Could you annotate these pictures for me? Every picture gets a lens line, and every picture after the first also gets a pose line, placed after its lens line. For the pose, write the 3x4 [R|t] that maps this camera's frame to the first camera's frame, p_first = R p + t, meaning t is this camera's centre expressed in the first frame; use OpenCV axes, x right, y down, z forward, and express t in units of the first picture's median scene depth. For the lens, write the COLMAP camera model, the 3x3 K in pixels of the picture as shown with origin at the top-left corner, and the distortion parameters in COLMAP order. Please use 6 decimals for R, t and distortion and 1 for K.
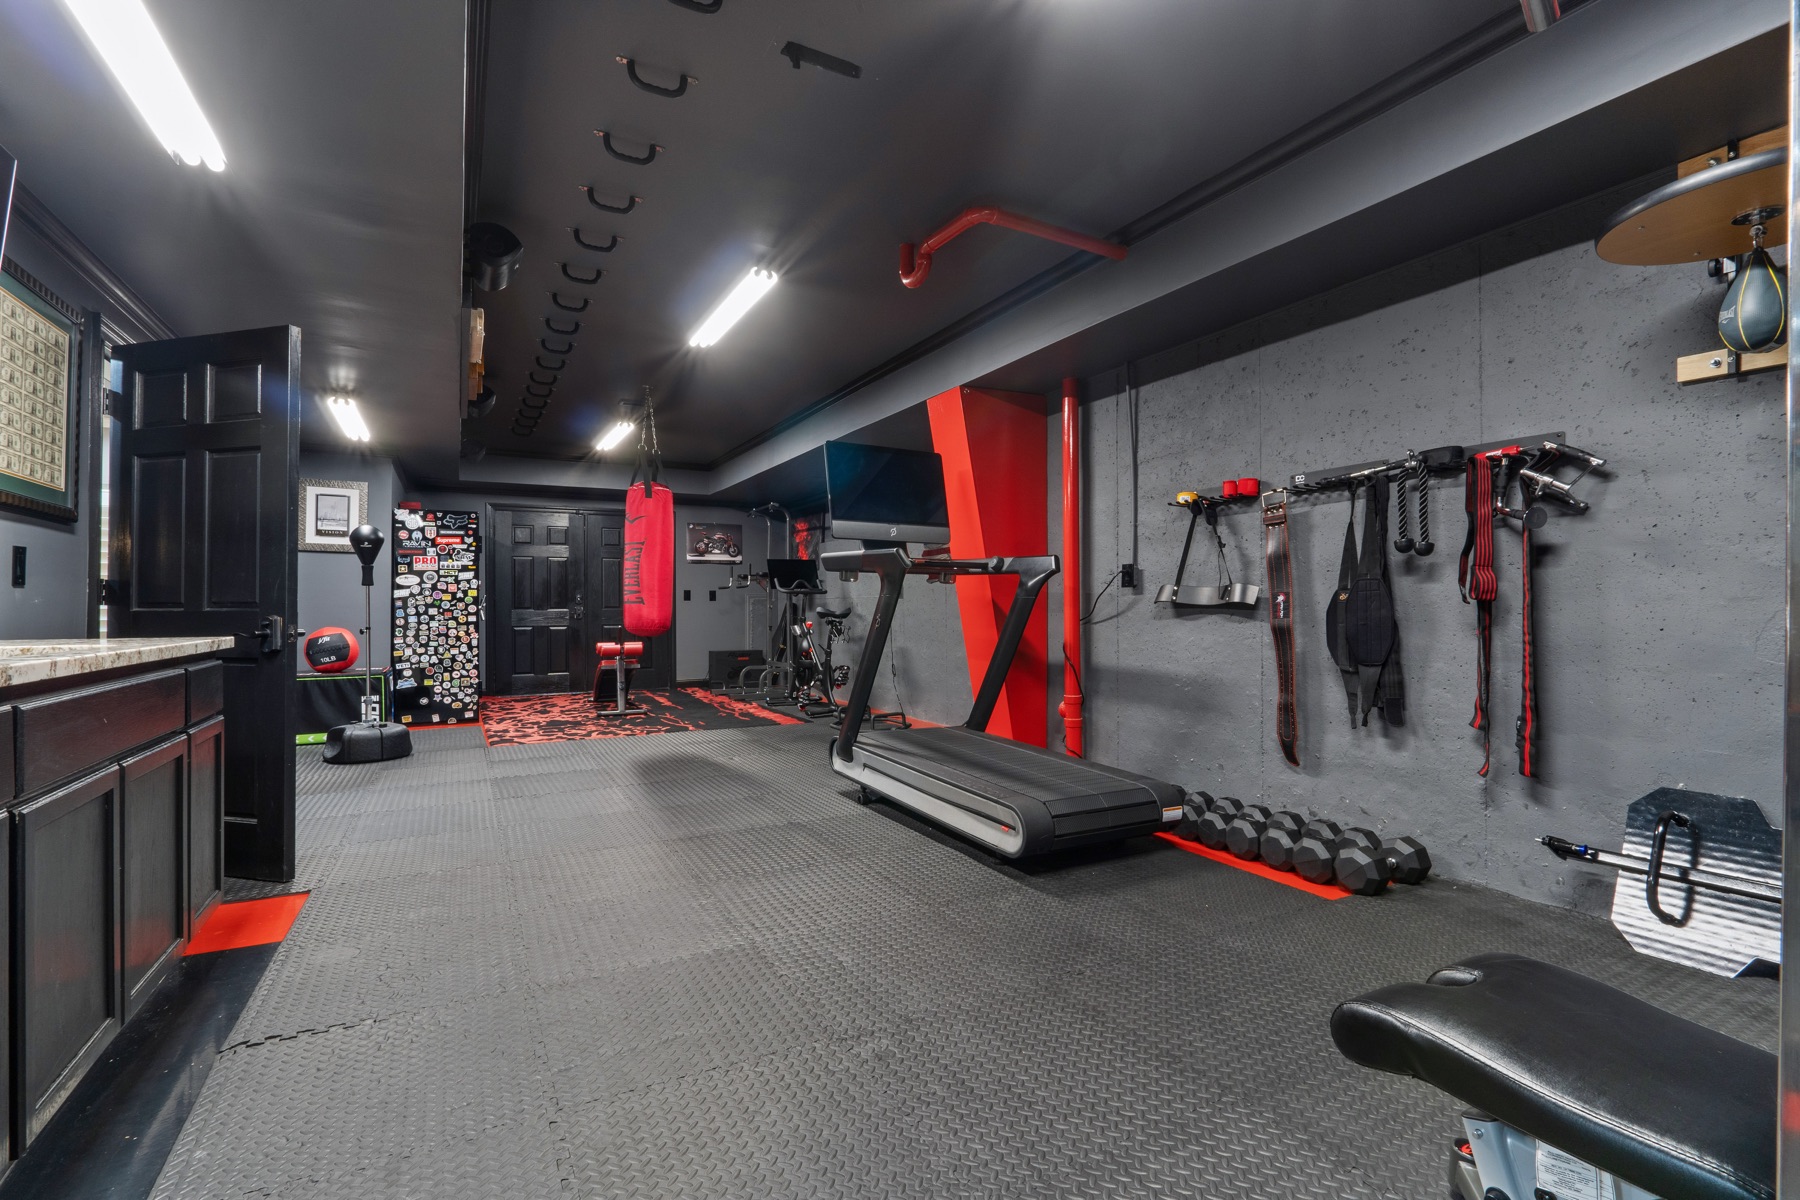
lens RADIAL K [[824.5, 0, 898.9], [0, 824.5, 603.8], [0, 0, 1]] dist [-0.009624, 0.000255]
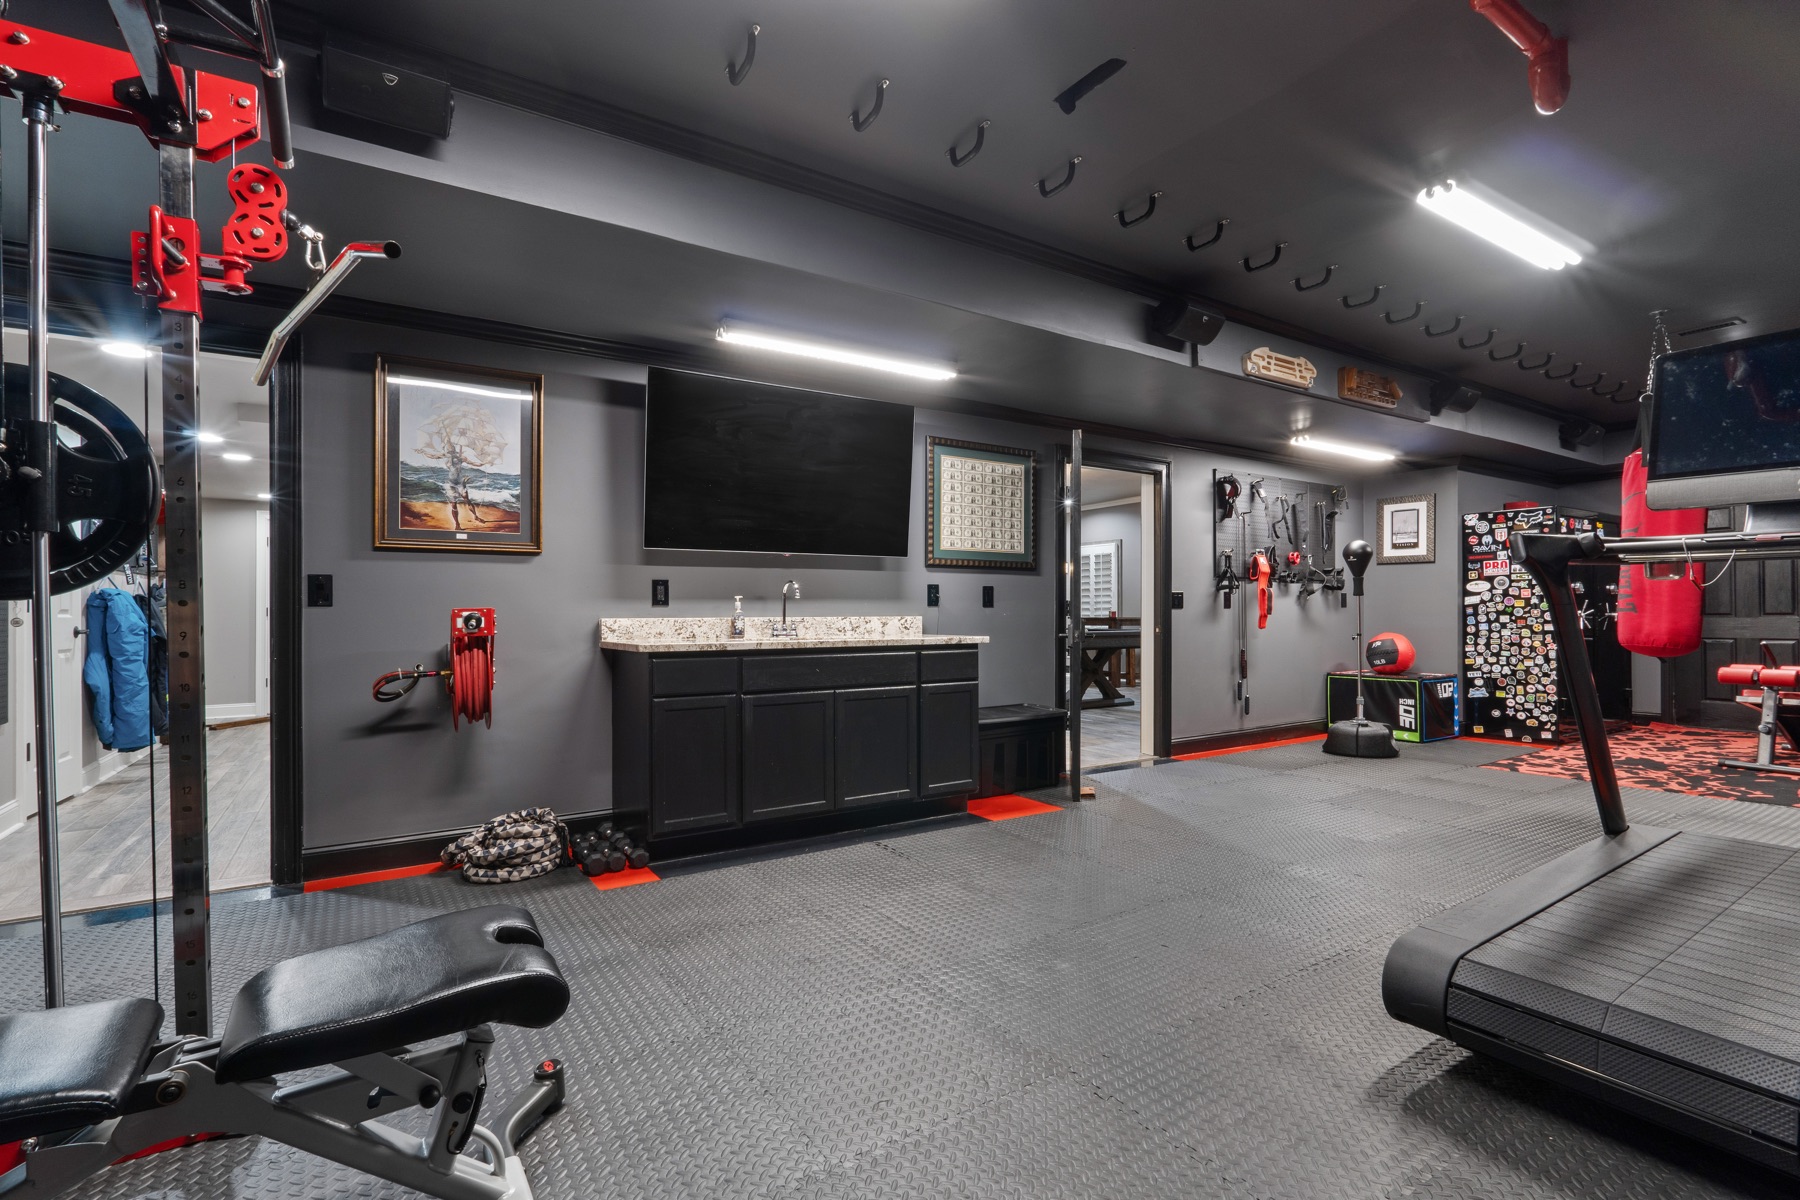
lens RADIAL K [[824.5, 0, 900.4], [0, 824.5, 607.0], [0, 0, 1]] dist [-0.009624, 0.000255]
pose [[0.082571, -0.005273, -0.996571, 0.309480], [0.007565, 0.999961, -0.004664, -0.005140], [0.996556, -0.007154, 0.082607, 0.236449]]
